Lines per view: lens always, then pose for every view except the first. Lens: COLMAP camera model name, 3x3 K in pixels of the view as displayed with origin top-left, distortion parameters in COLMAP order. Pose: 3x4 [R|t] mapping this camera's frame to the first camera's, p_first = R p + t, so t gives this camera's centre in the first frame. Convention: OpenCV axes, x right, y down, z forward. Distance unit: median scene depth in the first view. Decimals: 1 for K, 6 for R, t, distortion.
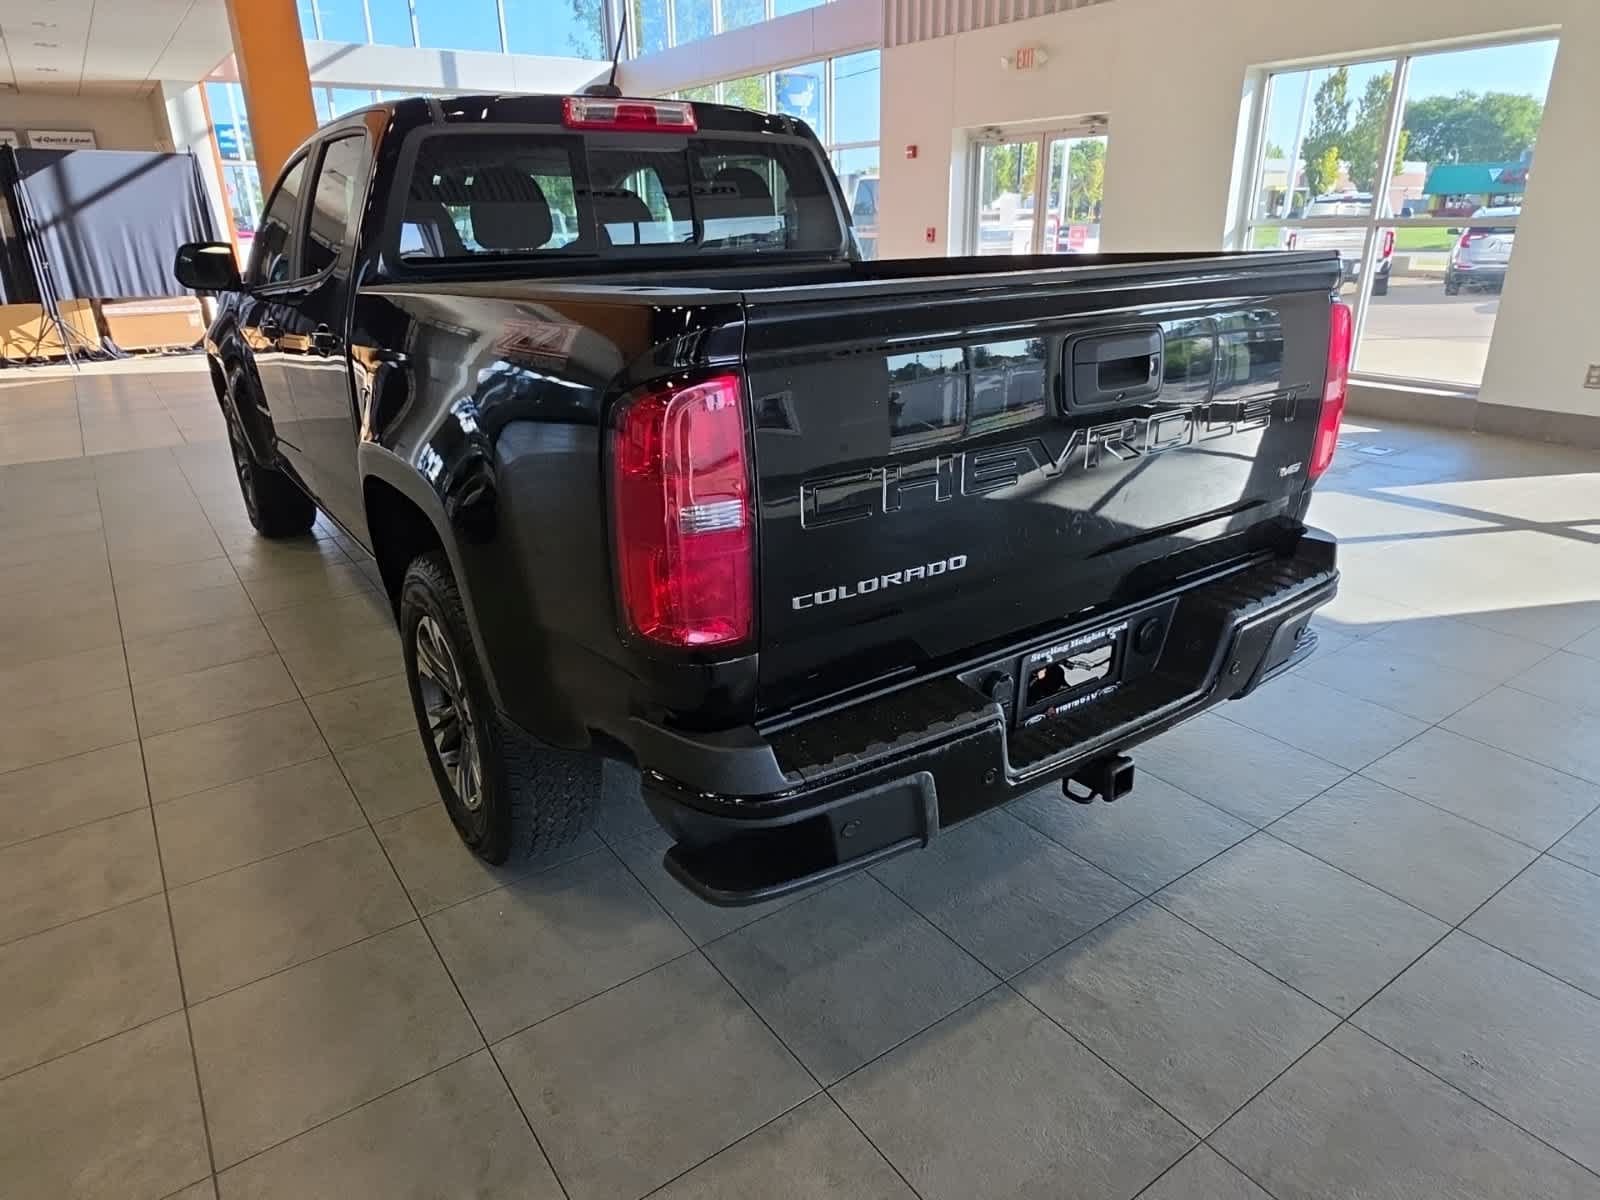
lens RADIAL K [[995.2, 0, 804.1], [0, 995.2, 593.3], [0, 0, 1]] dist [0.004870, -0.004669]
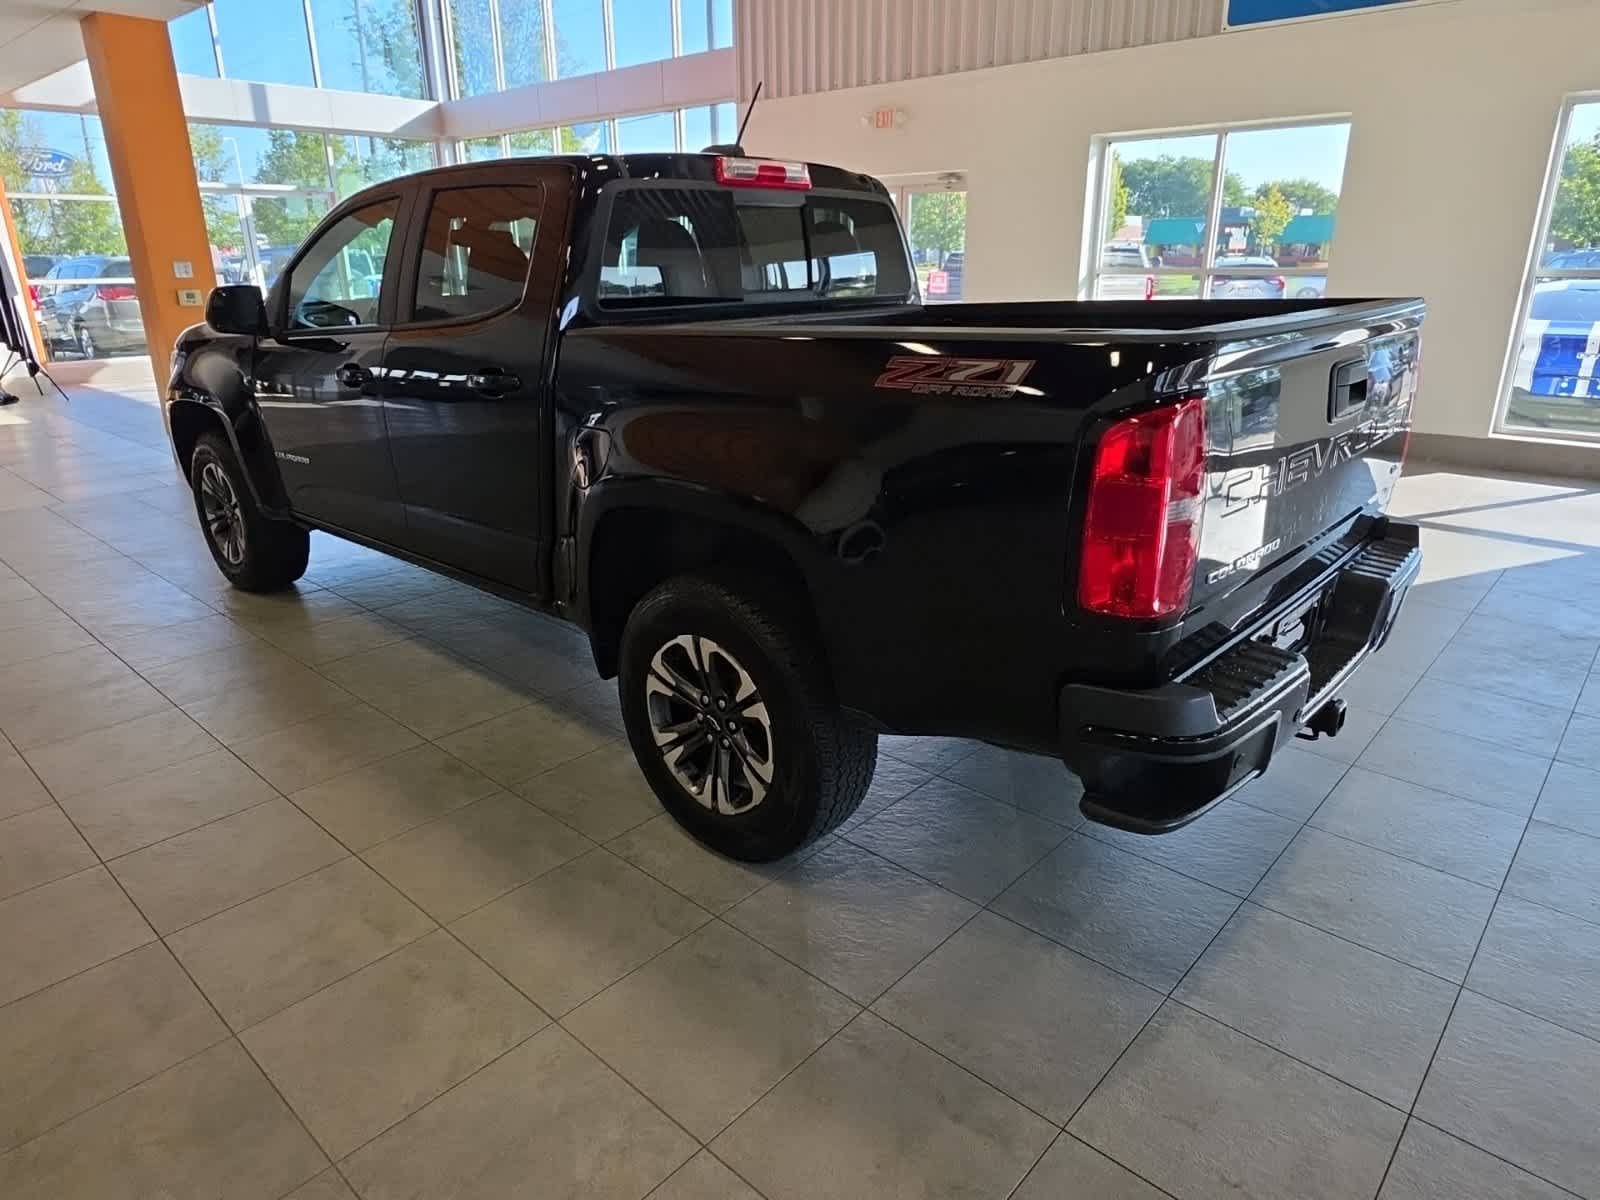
lens RADIAL K [[995.2, 0, 804.1], [0, 995.2, 593.3], [0, 0, 1]] dist [0.004870, -0.004669]
pose [[0.976072, -0.060384, 0.208894, -0.373263], [0.068283, 0.997190, -0.030807, 0.015329], [-0.206447, 0.044334, 0.977453, -0.054800]]
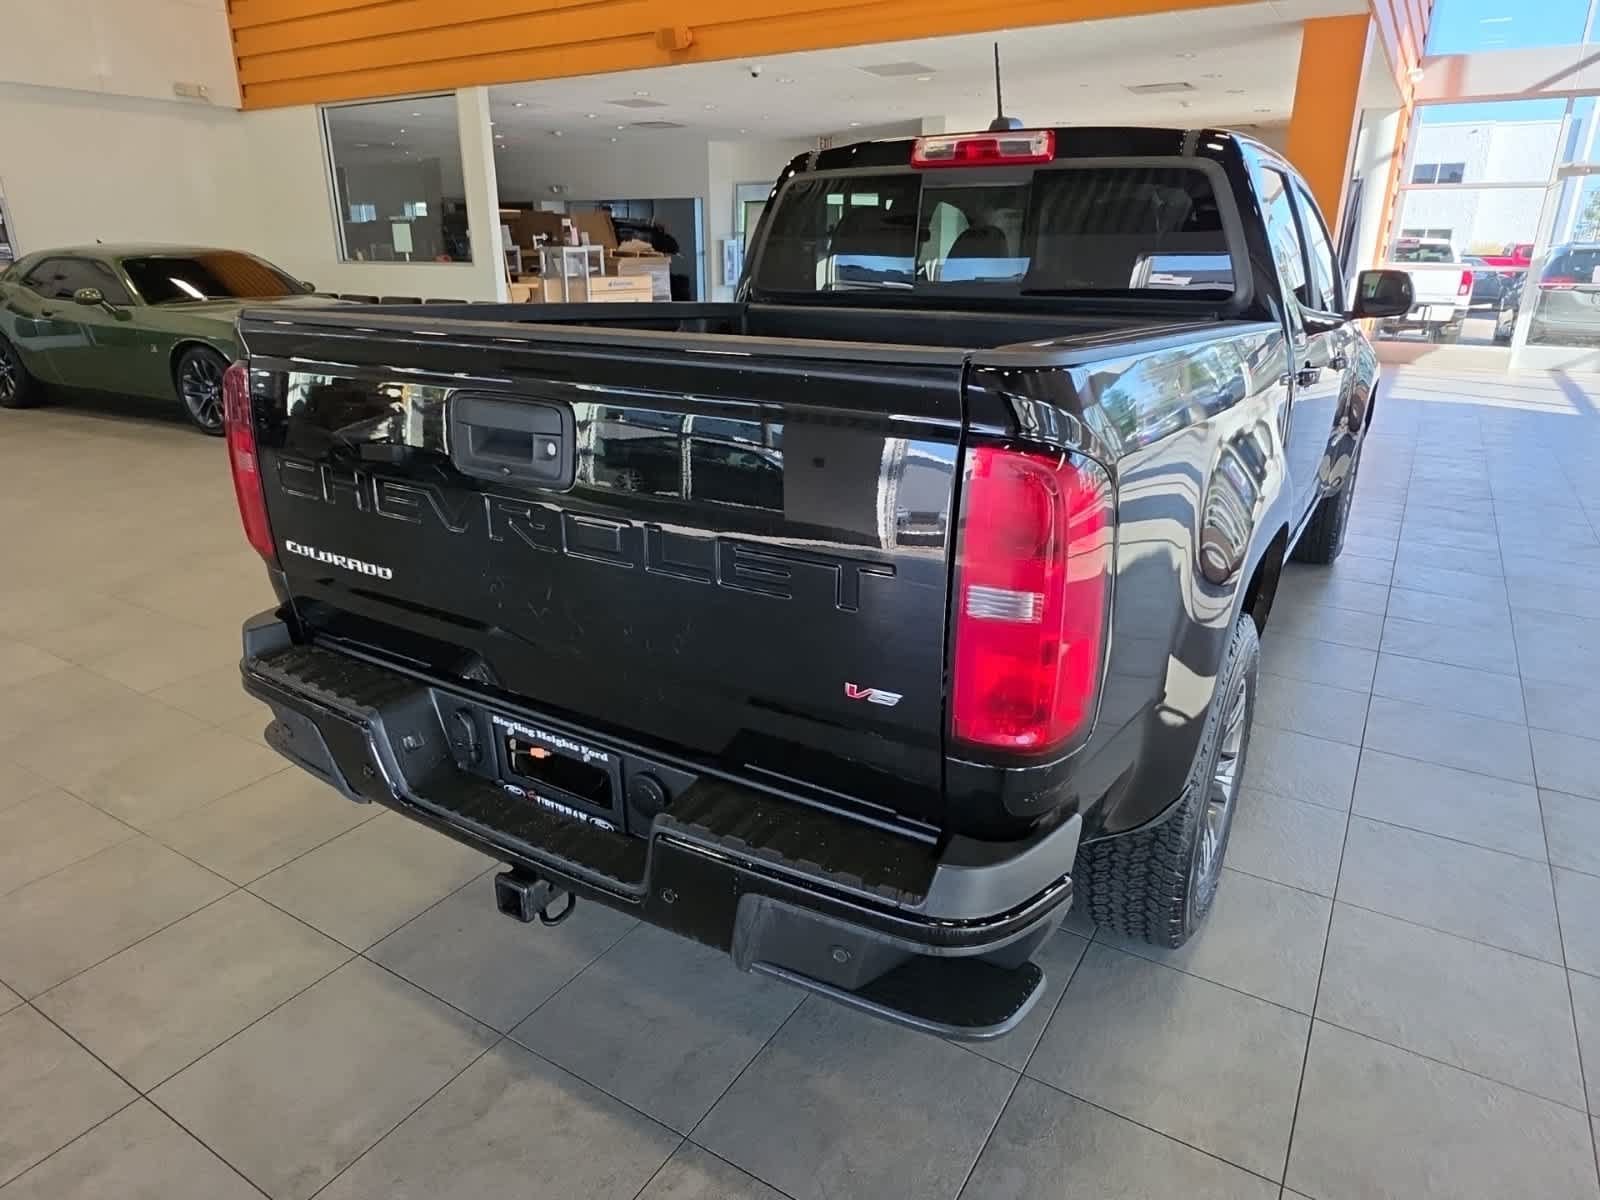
lens RADIAL K [[995.2, 0, 804.1], [0, 995.2, 593.3], [0, 0, 1]] dist [0.004870, -0.004669]
pose [[0.394004, 0.319953, -0.861621, 0.698266], [-0.336075, 0.922687, 0.188948, -0.202099], [0.855461, 0.215123, 0.471071, 0.476090]]
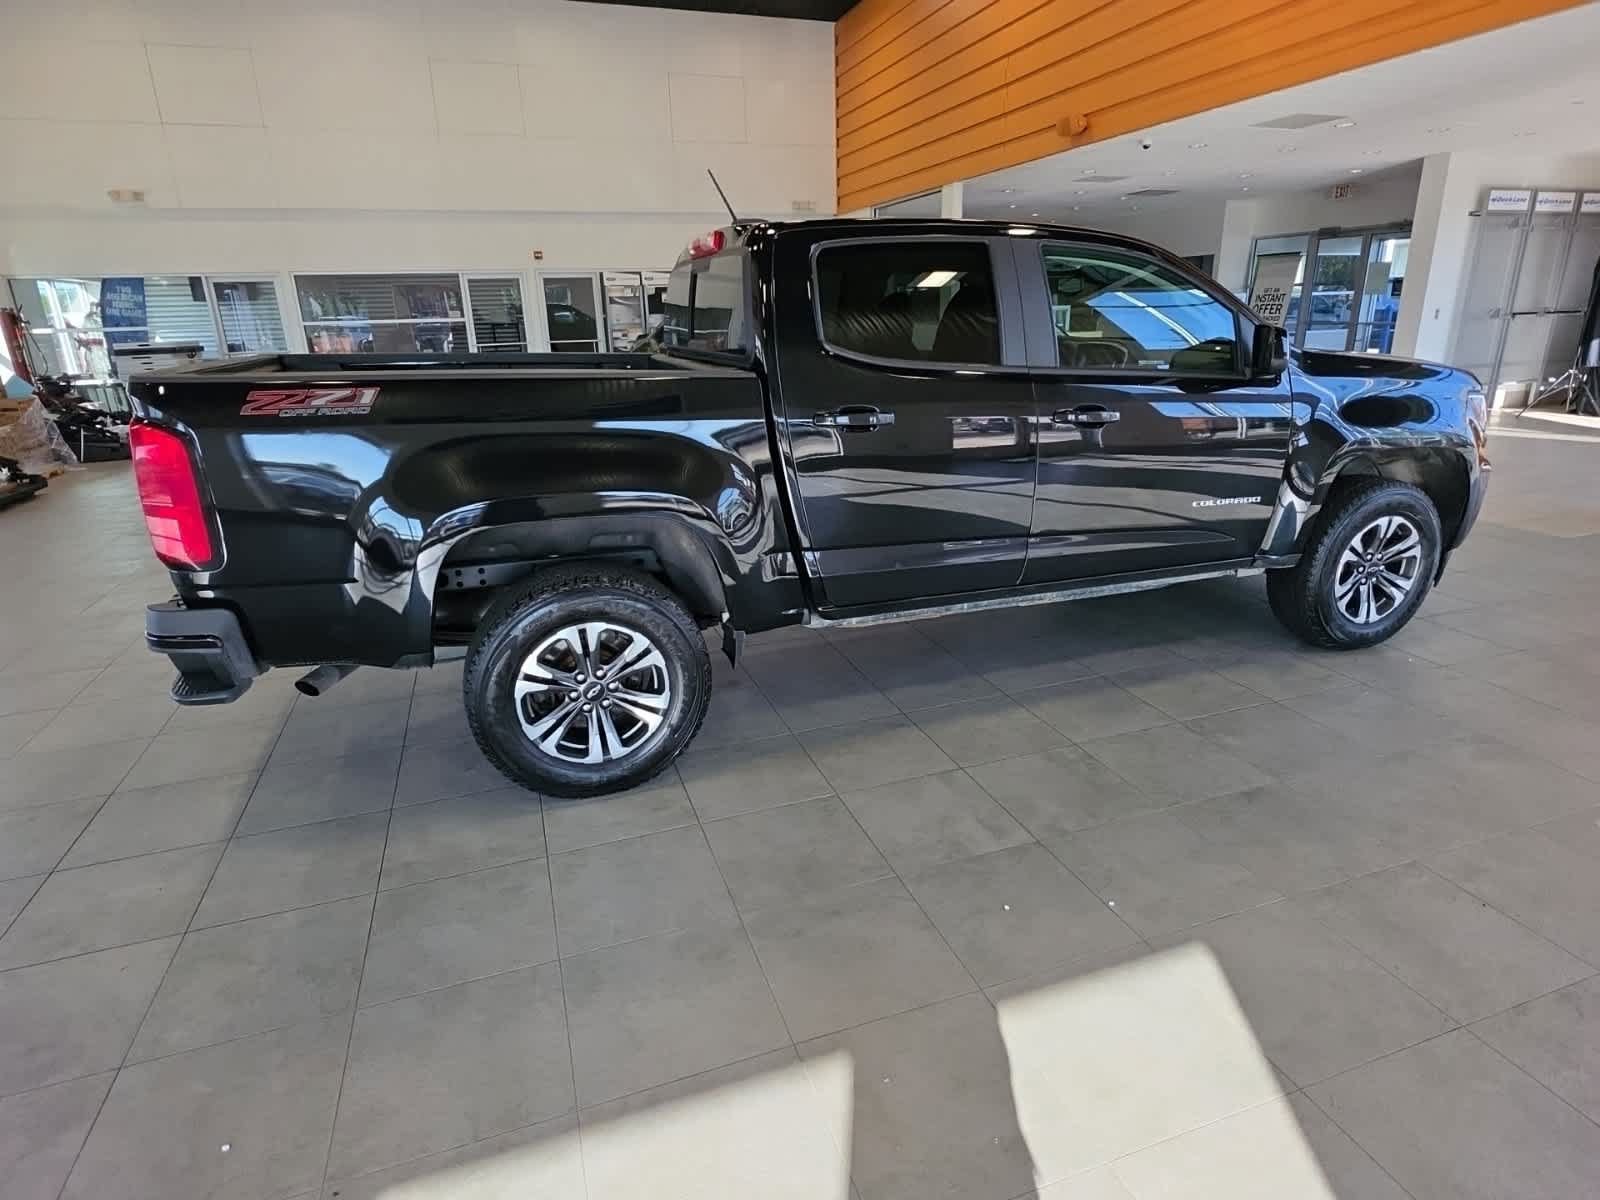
lens RADIAL K [[873.5, 0, 801.8], [0, 873.5, 590.5], [0, 0, 1]] dist [0.006895, -0.005693]
pose [[-0.274663, 0.316463, -0.907971, 0.968309], [-0.314868, 0.862622, 0.395905, -0.567860], [0.908526, 0.394631, -0.137286, 1.417019]]
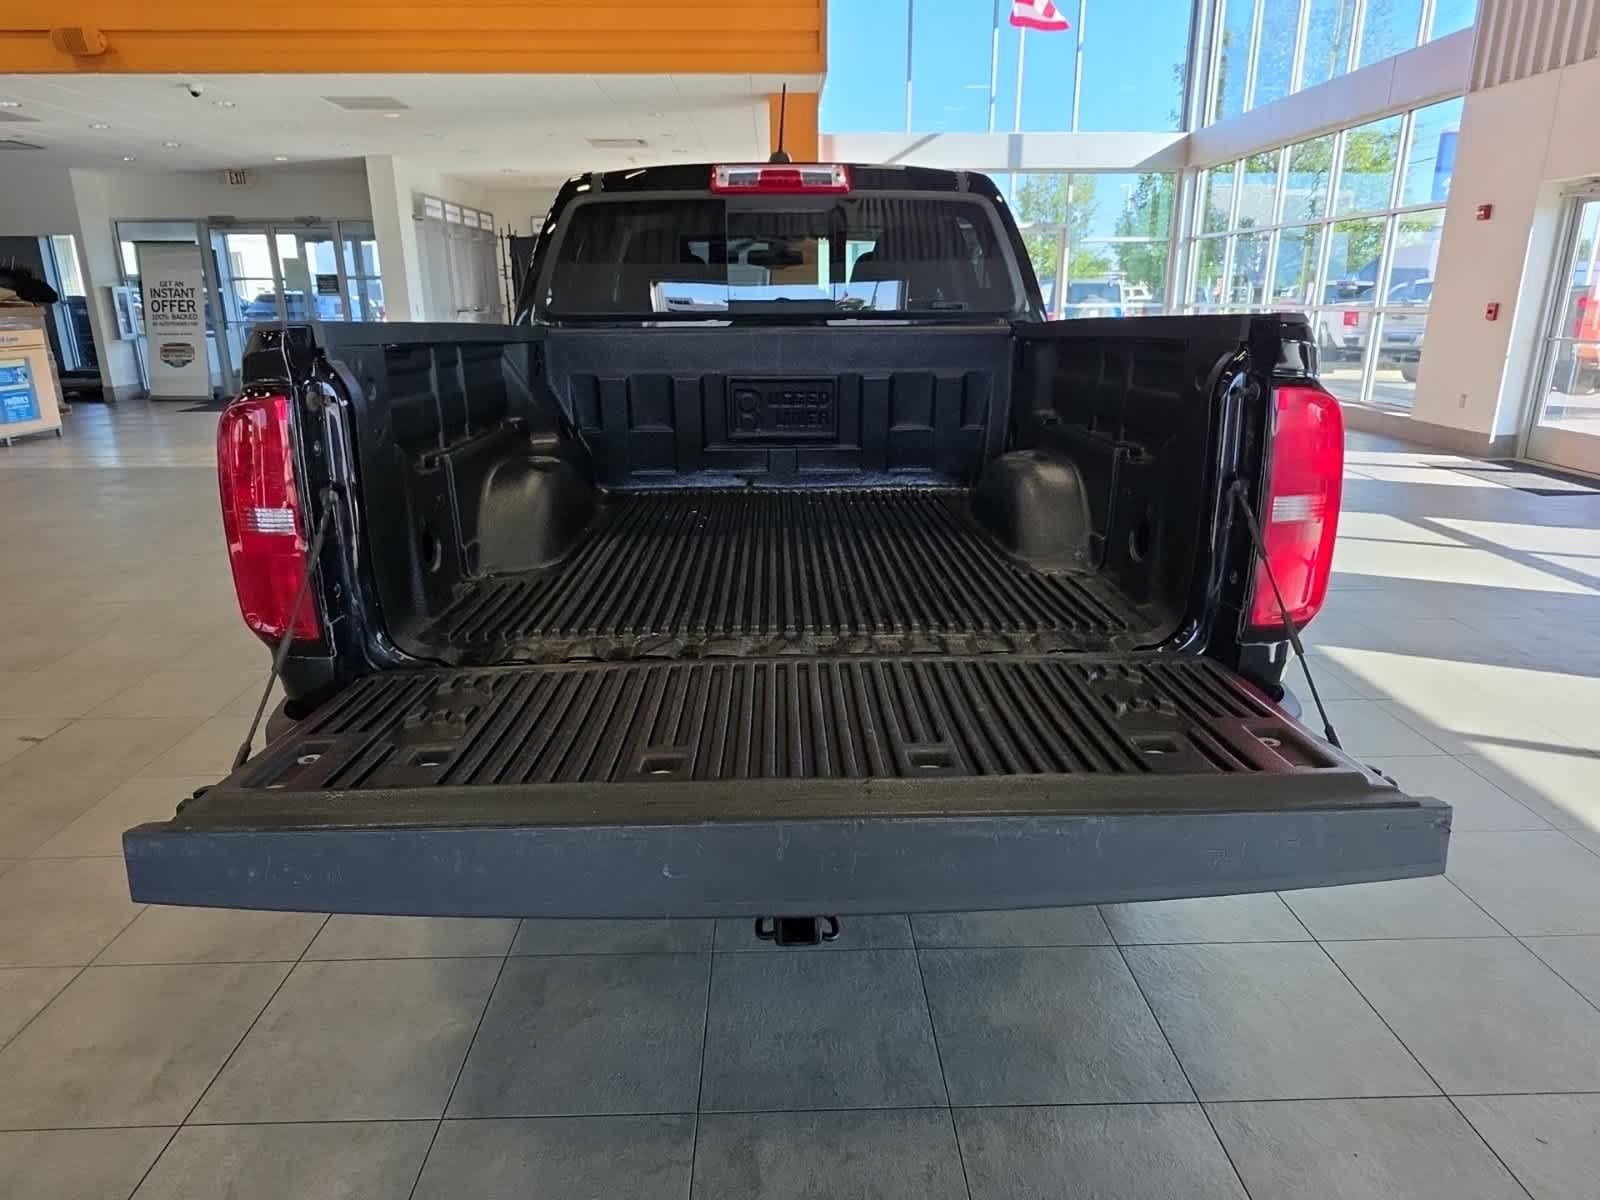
lens RADIAL K [[995.2, 0, 804.1], [0, 995.2, 593.3], [0, 0, 1]] dist [0.004870, -0.004669]
pose [[0.832754, 0.170284, -0.526806, 0.456818], [-0.204822, 0.978771, -0.007398, -0.049016], [0.514363, 0.114062, 0.849953, 0.166014]]
